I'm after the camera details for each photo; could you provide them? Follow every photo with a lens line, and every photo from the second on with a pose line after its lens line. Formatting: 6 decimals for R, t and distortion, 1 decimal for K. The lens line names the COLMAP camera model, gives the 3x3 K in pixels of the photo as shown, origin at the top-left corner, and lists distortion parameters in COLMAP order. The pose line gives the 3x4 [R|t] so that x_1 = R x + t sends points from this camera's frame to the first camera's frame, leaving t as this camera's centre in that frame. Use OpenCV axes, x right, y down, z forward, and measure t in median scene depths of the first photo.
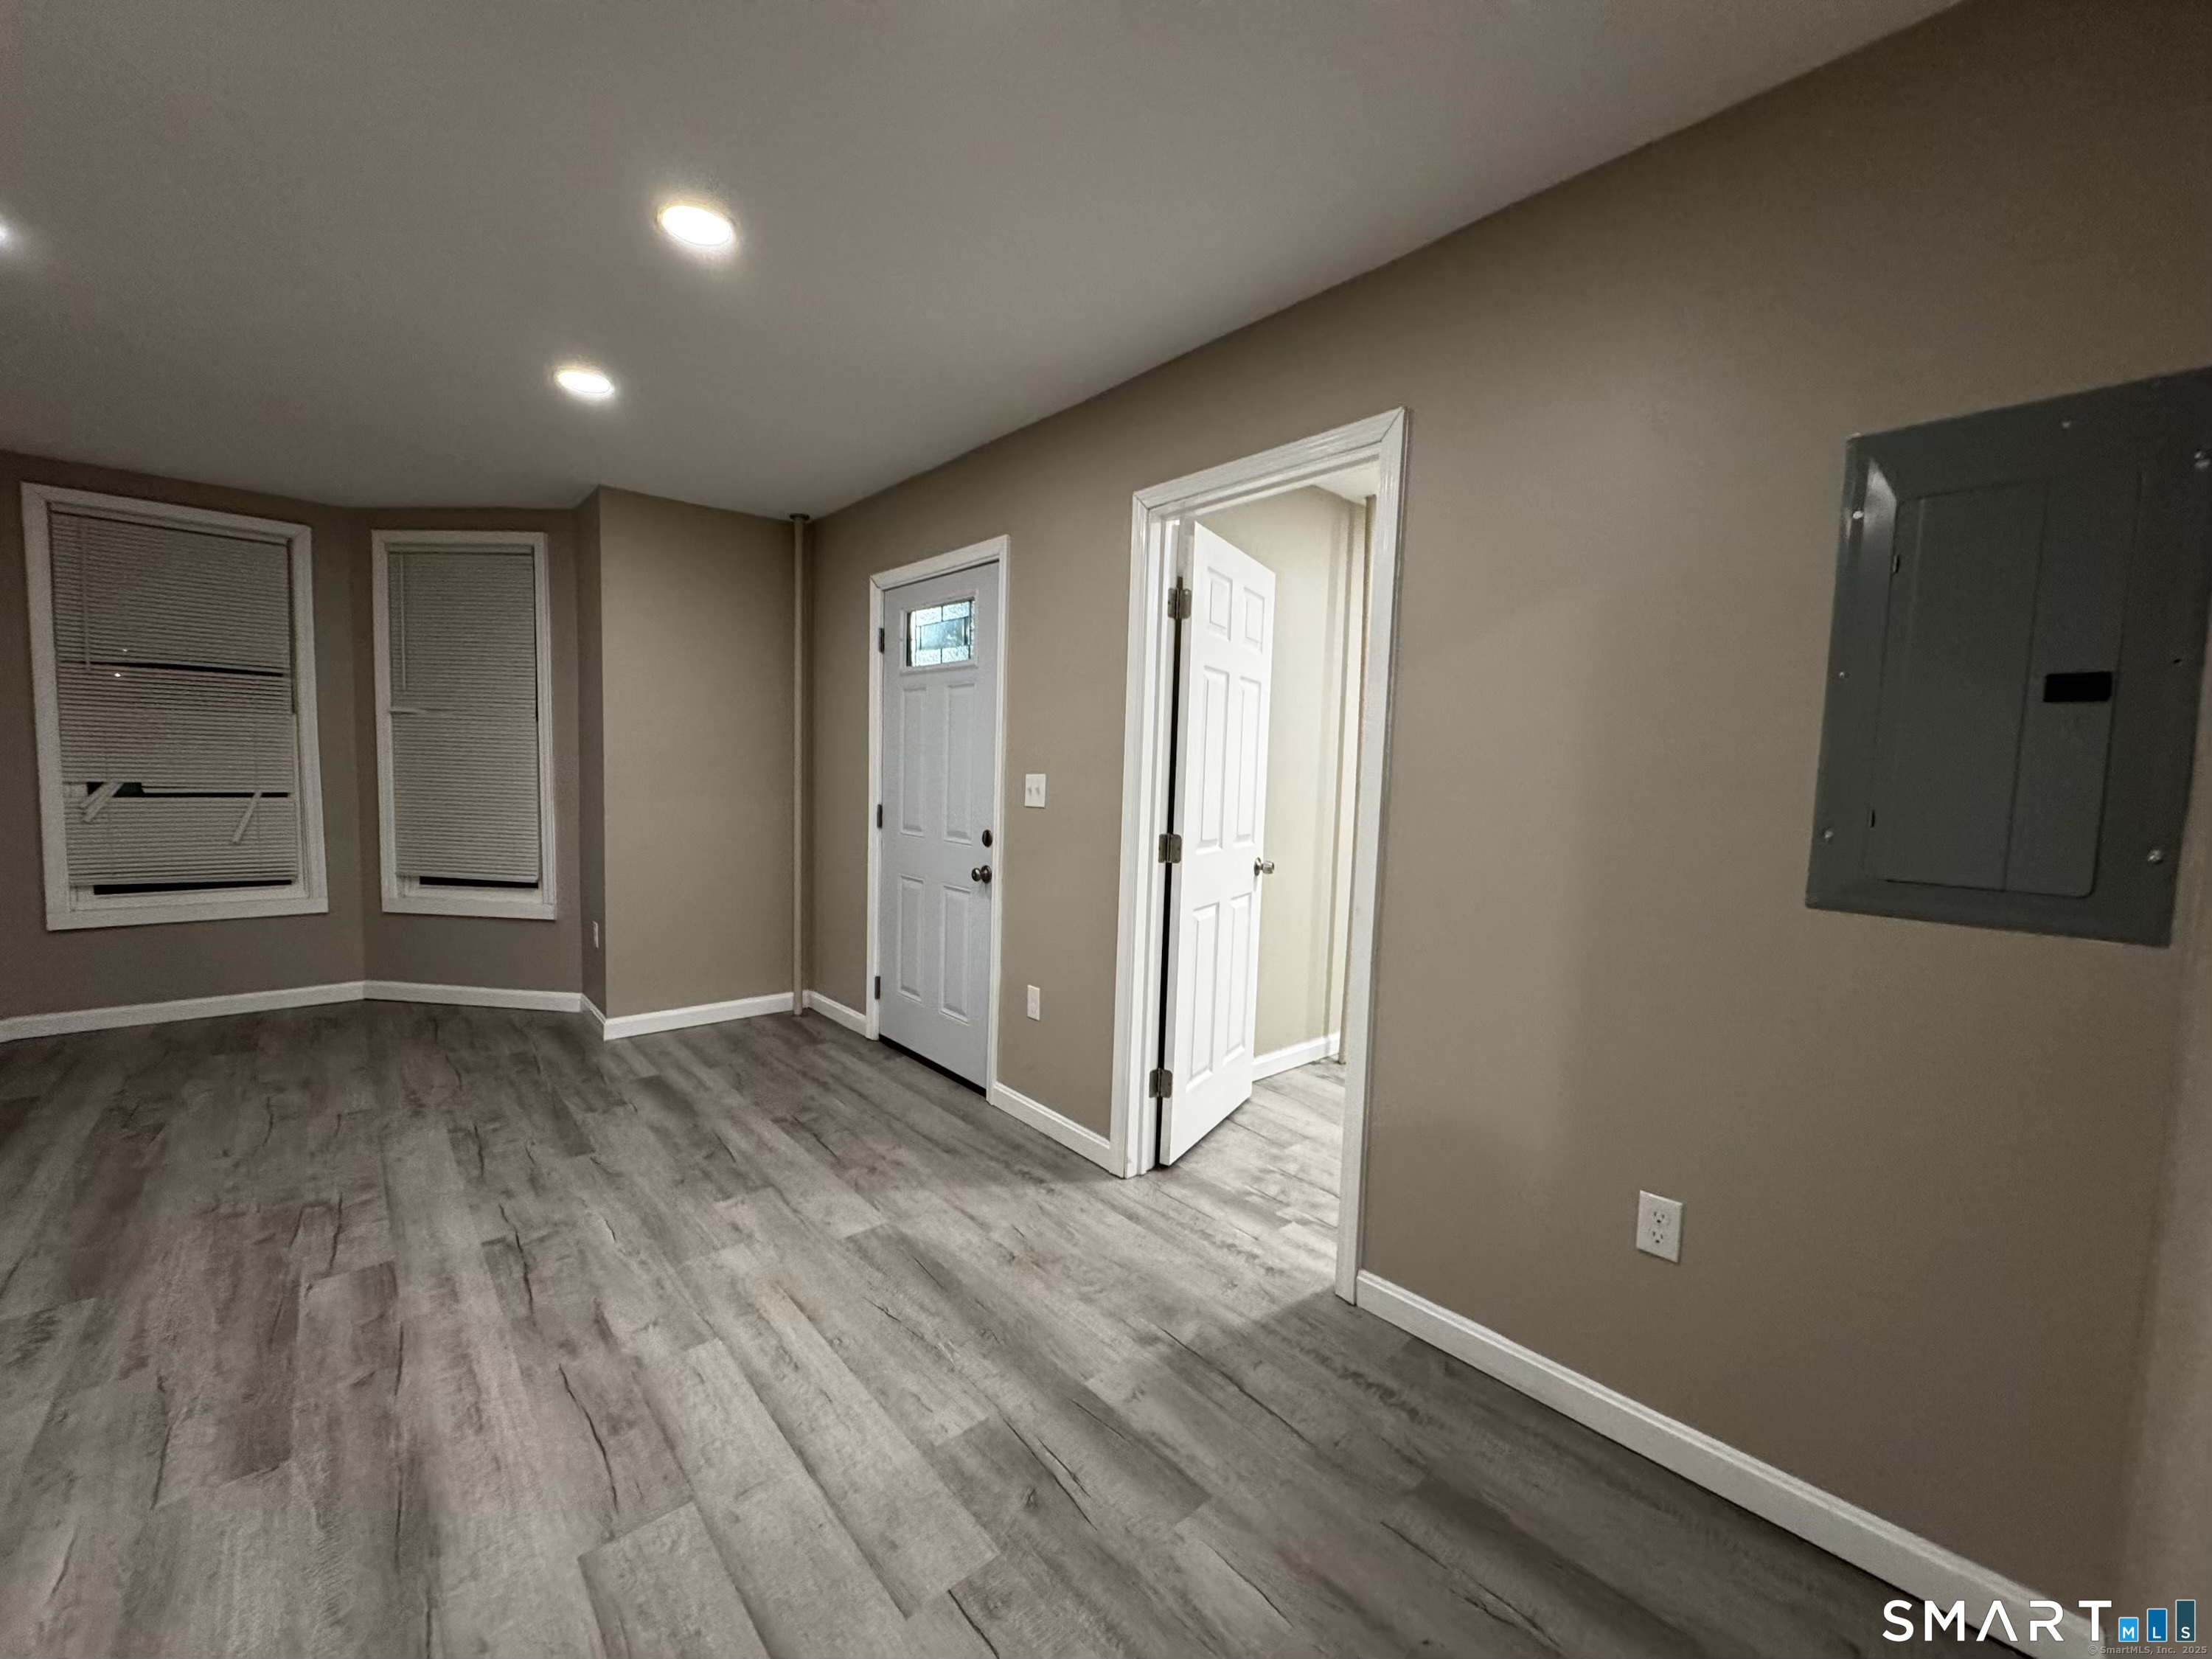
lens RADIAL K [[879.9, 0, 1108.8], [0, 879.9, 831.4], [0, 0, 1]] dist [-0.003132, 0.000880]
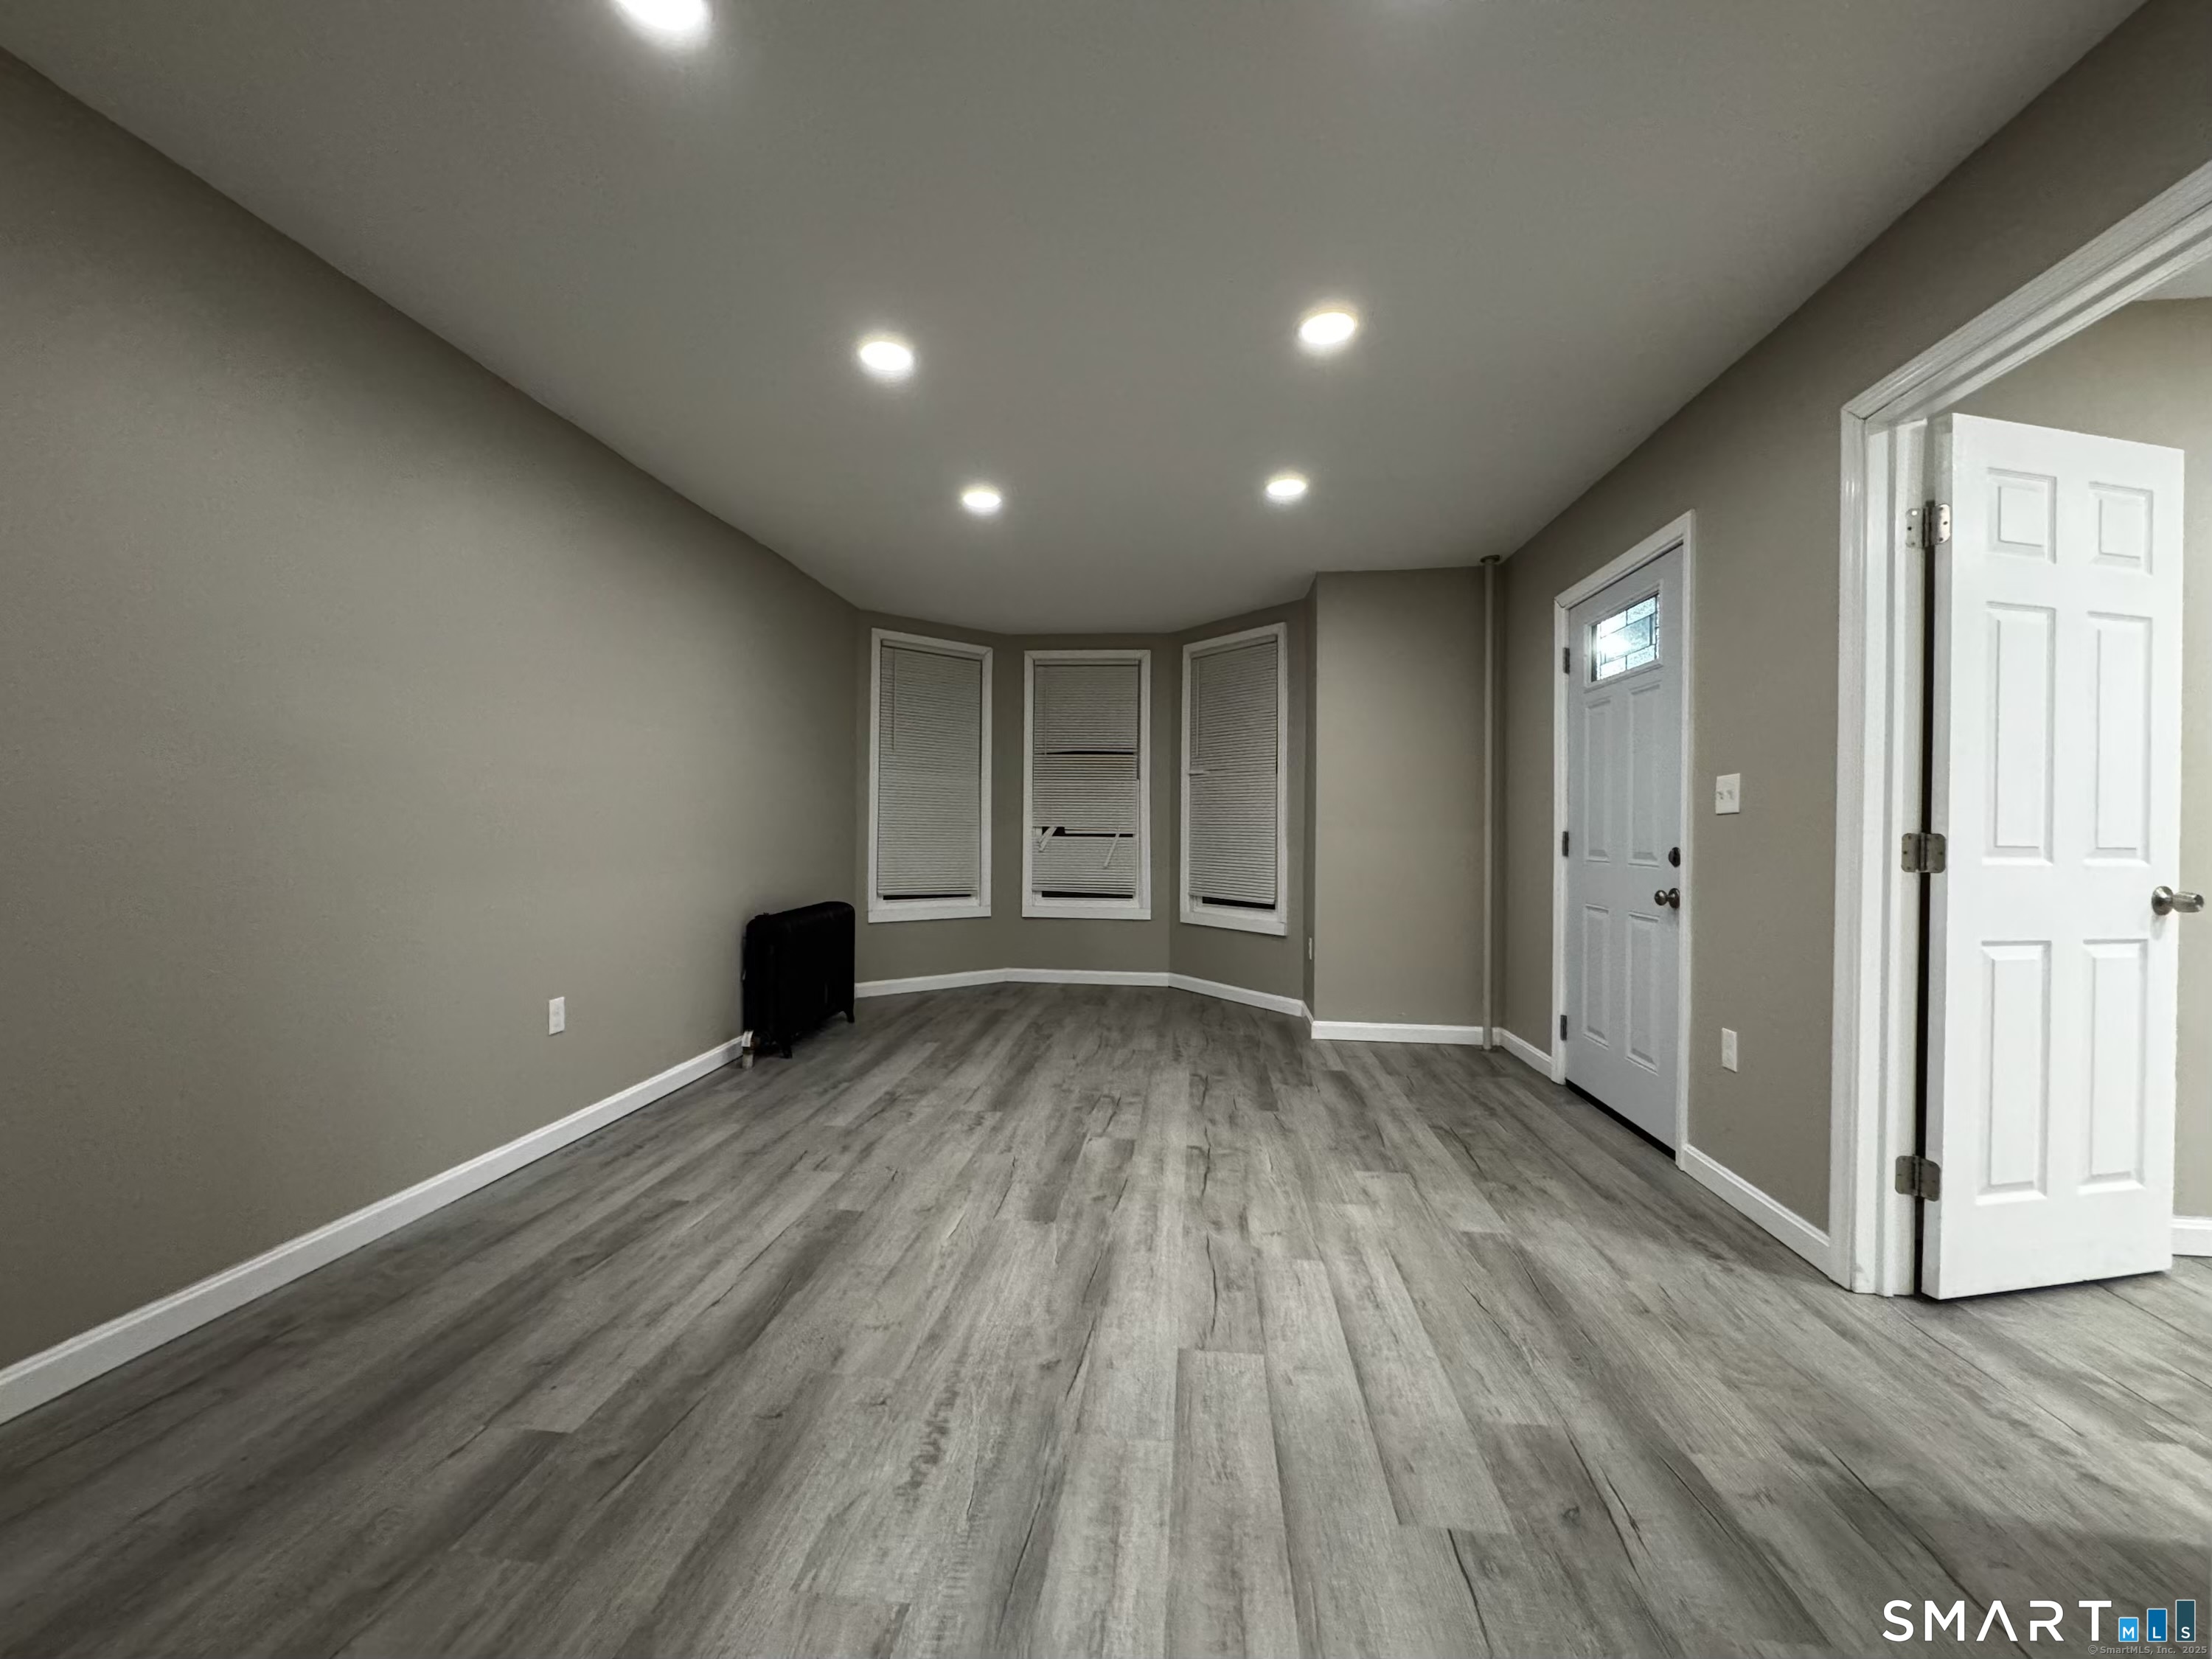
lens RADIAL K [[879.9, 0, 1103.1], [0, 879.9, 829.7], [0, 0, 1]] dist [-0.003132, 0.000880]
pose [[0.672623, -0.024691, -0.739573, 0.150192], [-0.044115, 0.996328, -0.073384, 0.084276], [0.738669, 0.081986, 0.669064, -0.005313]]
